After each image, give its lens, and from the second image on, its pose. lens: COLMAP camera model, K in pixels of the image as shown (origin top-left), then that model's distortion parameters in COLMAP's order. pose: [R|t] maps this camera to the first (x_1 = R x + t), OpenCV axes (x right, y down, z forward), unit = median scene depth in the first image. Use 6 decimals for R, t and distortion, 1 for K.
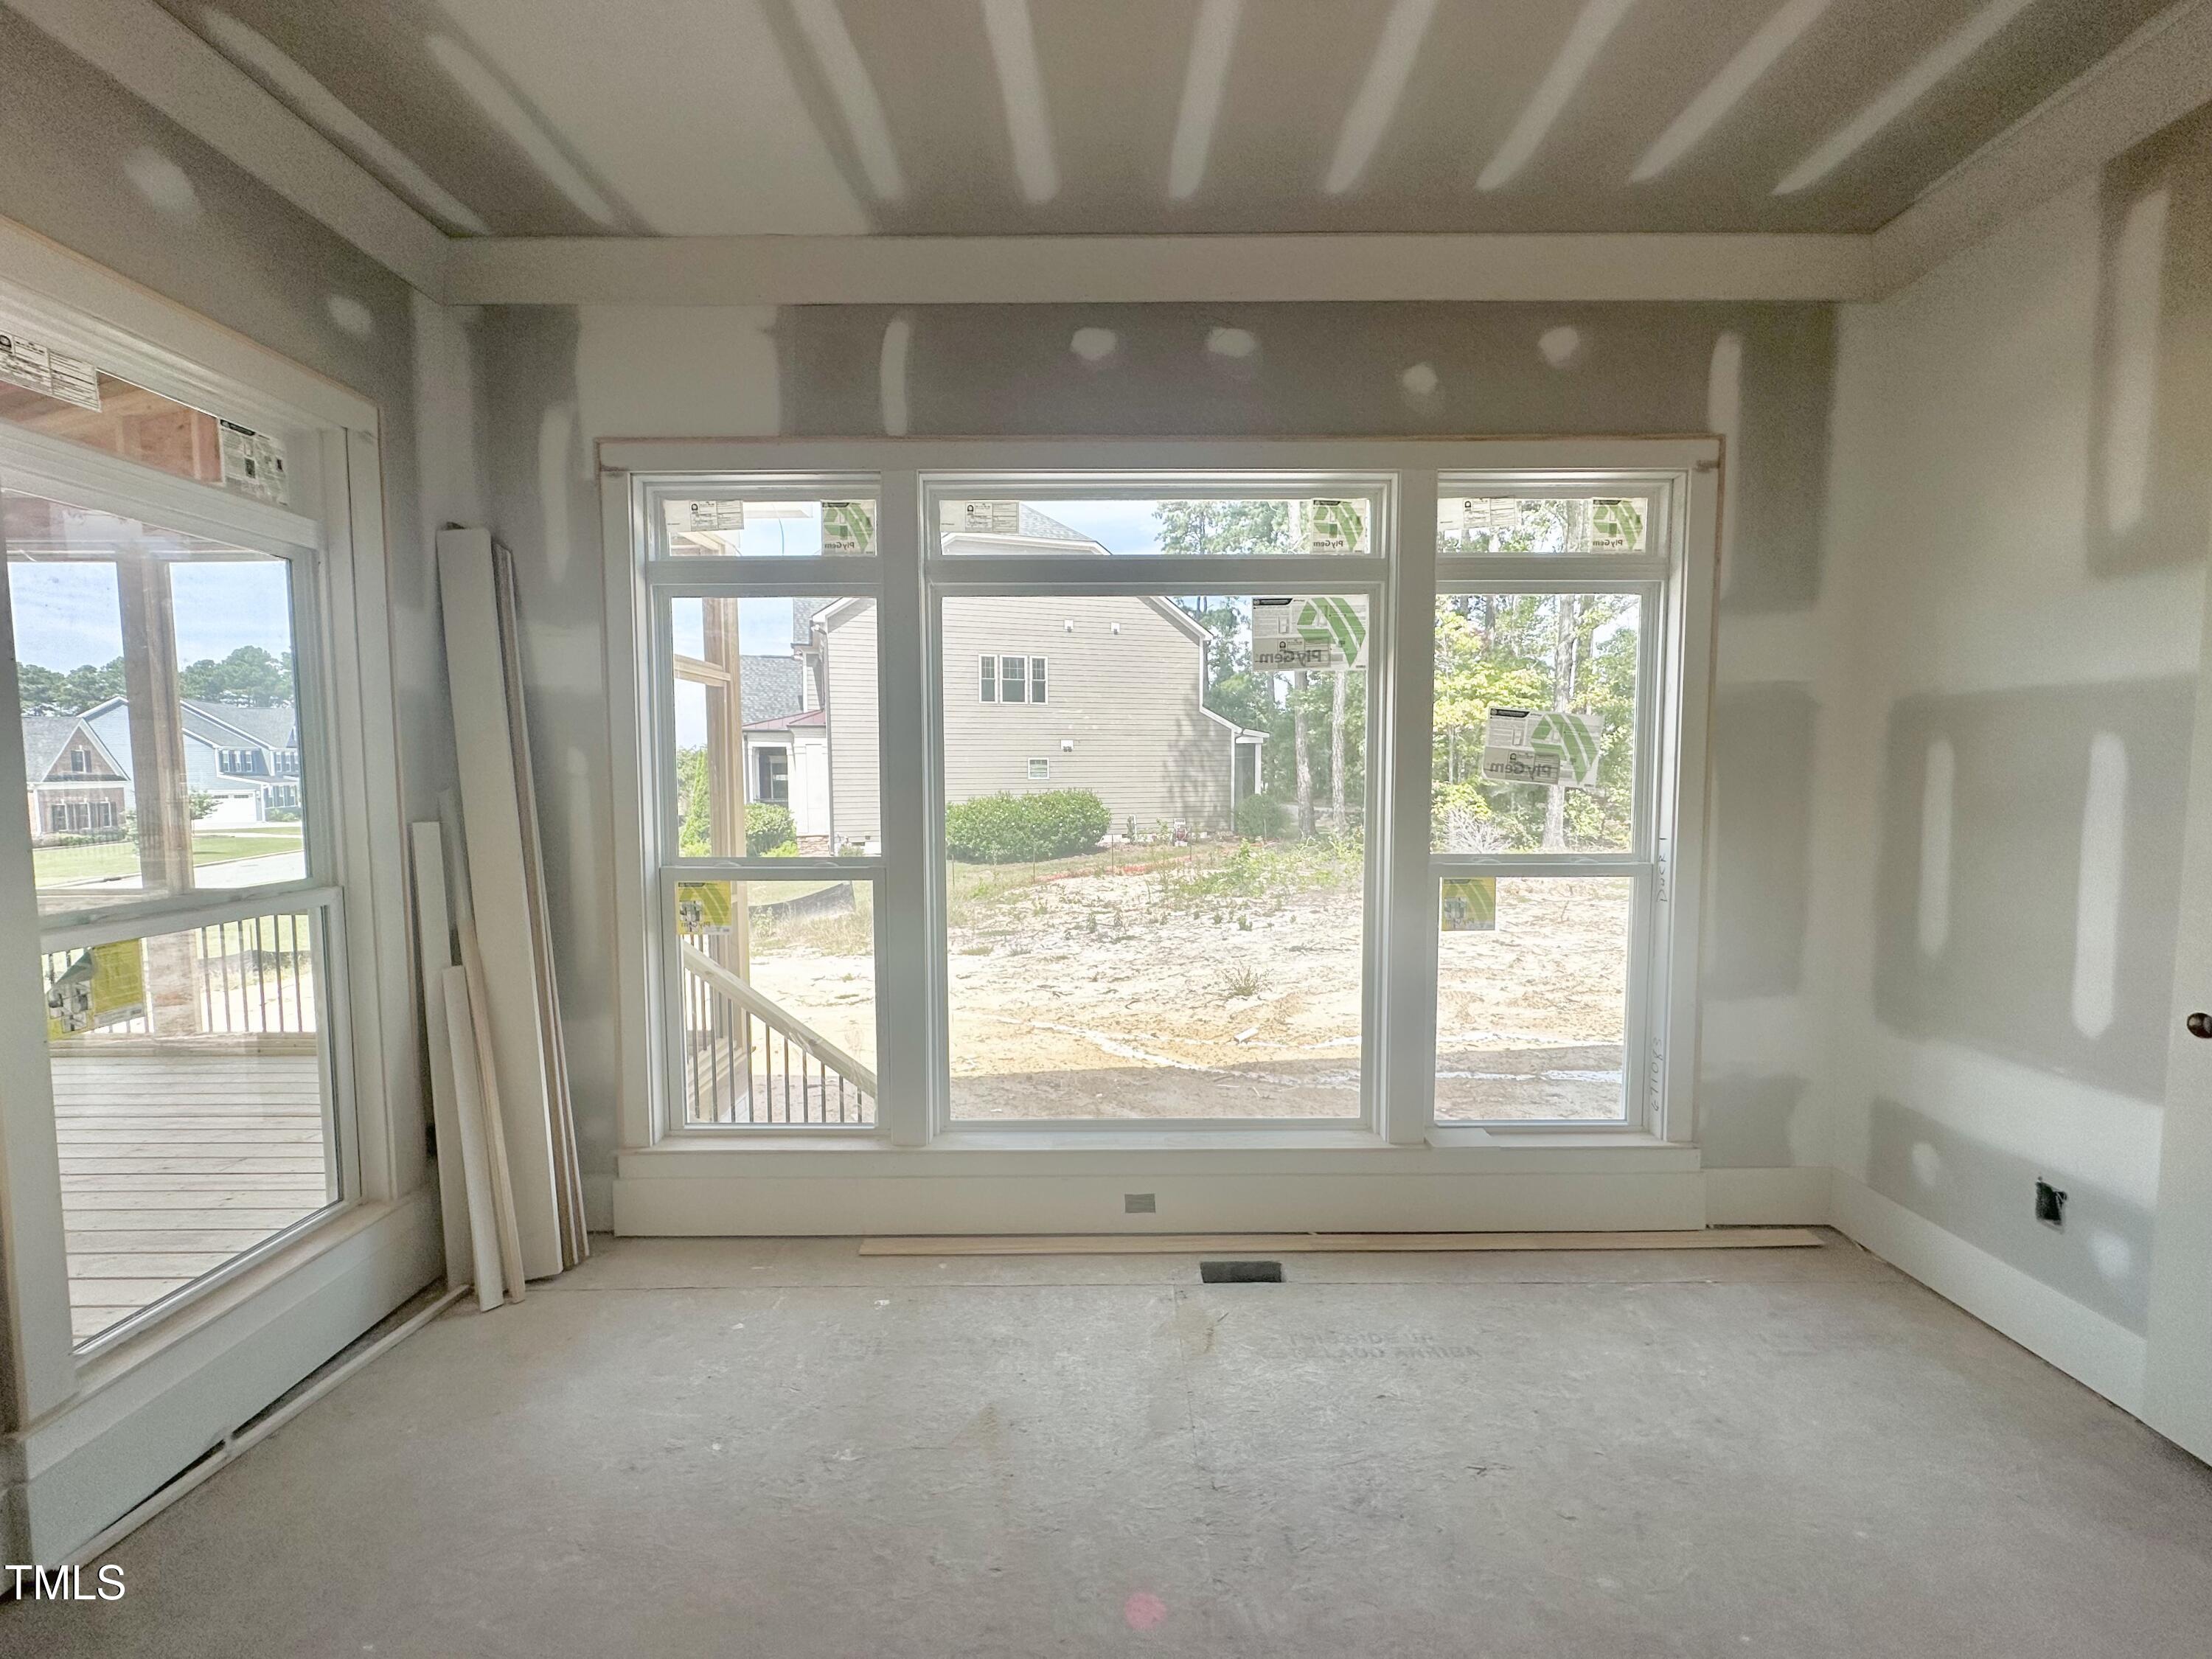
lens RADIAL K [[869.6, 0, 1087.6], [0, 869.6, 834.4], [0, 0, 1]] dist [-0.000751, -0.000122]
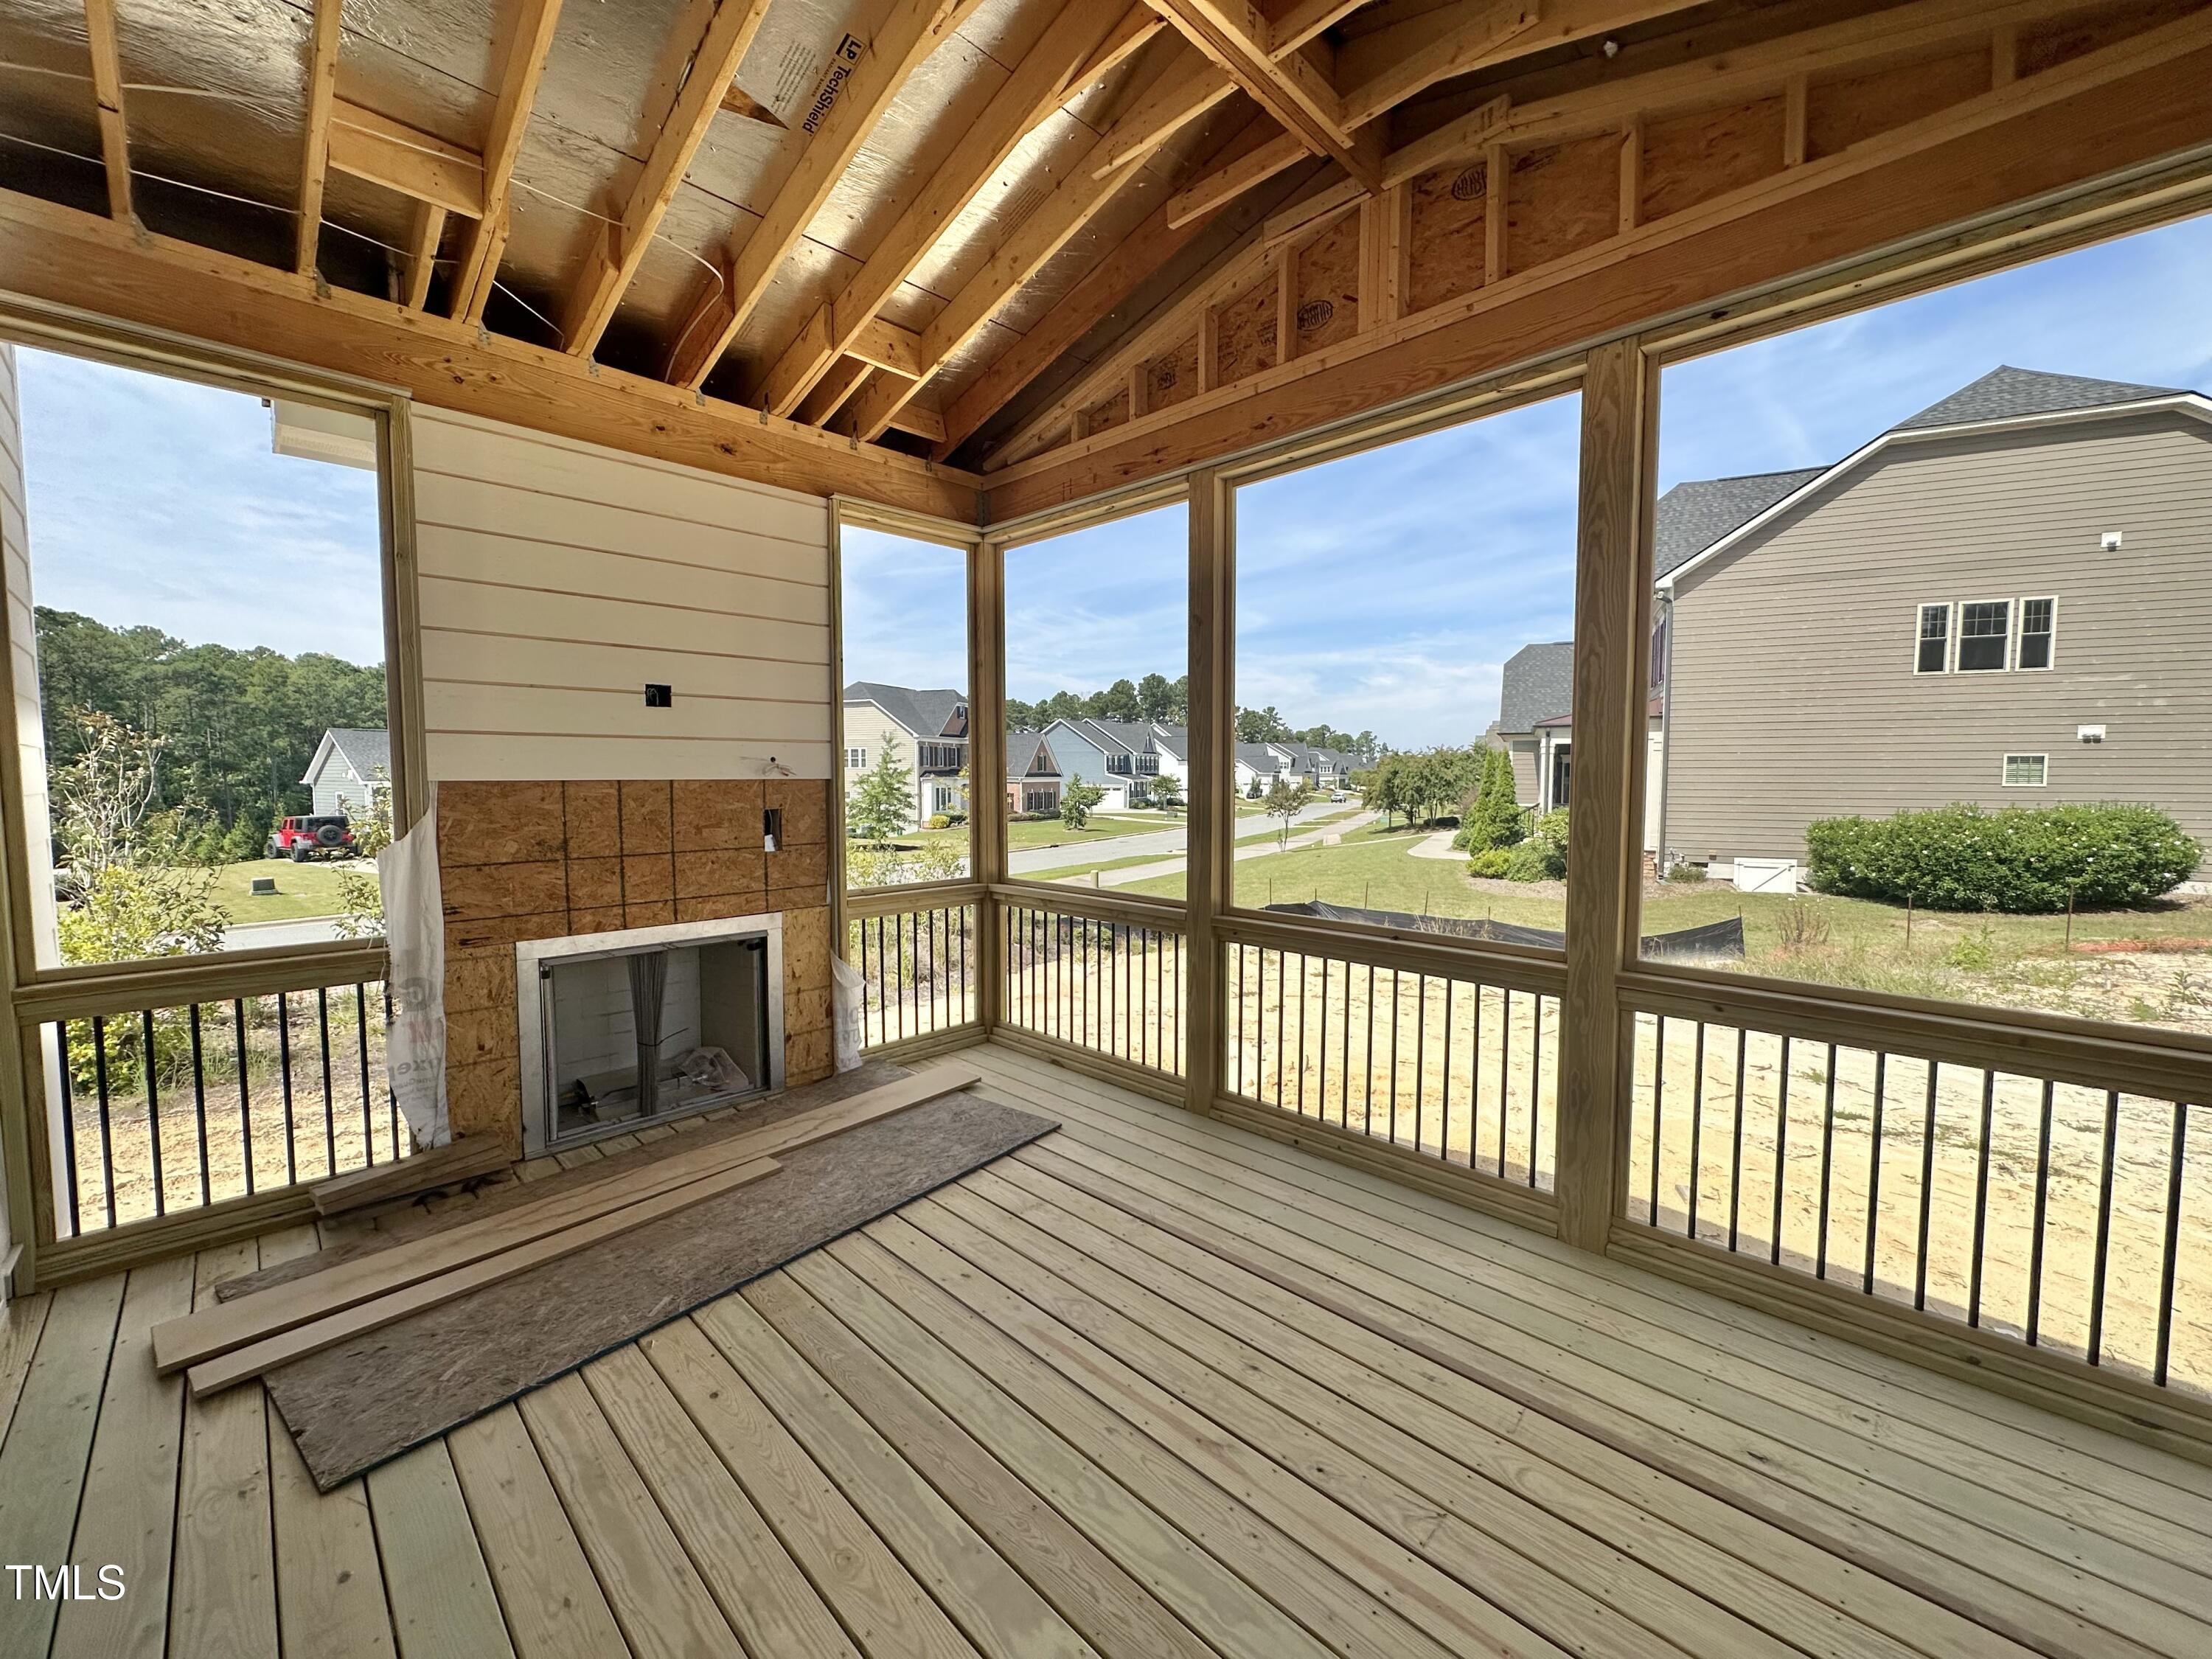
lens RADIAL K [[869.6, 0, 1105.8], [0, 869.6, 829.7], [0, 0, 1]] dist [-0.000751, -0.000122]
pose [[0.713157, 0.052319, -0.699050, -0.092709], [-0.058422, 0.998178, 0.015105, -0.001033], [0.698566, 0.030068, 0.714914, 0.060207]]
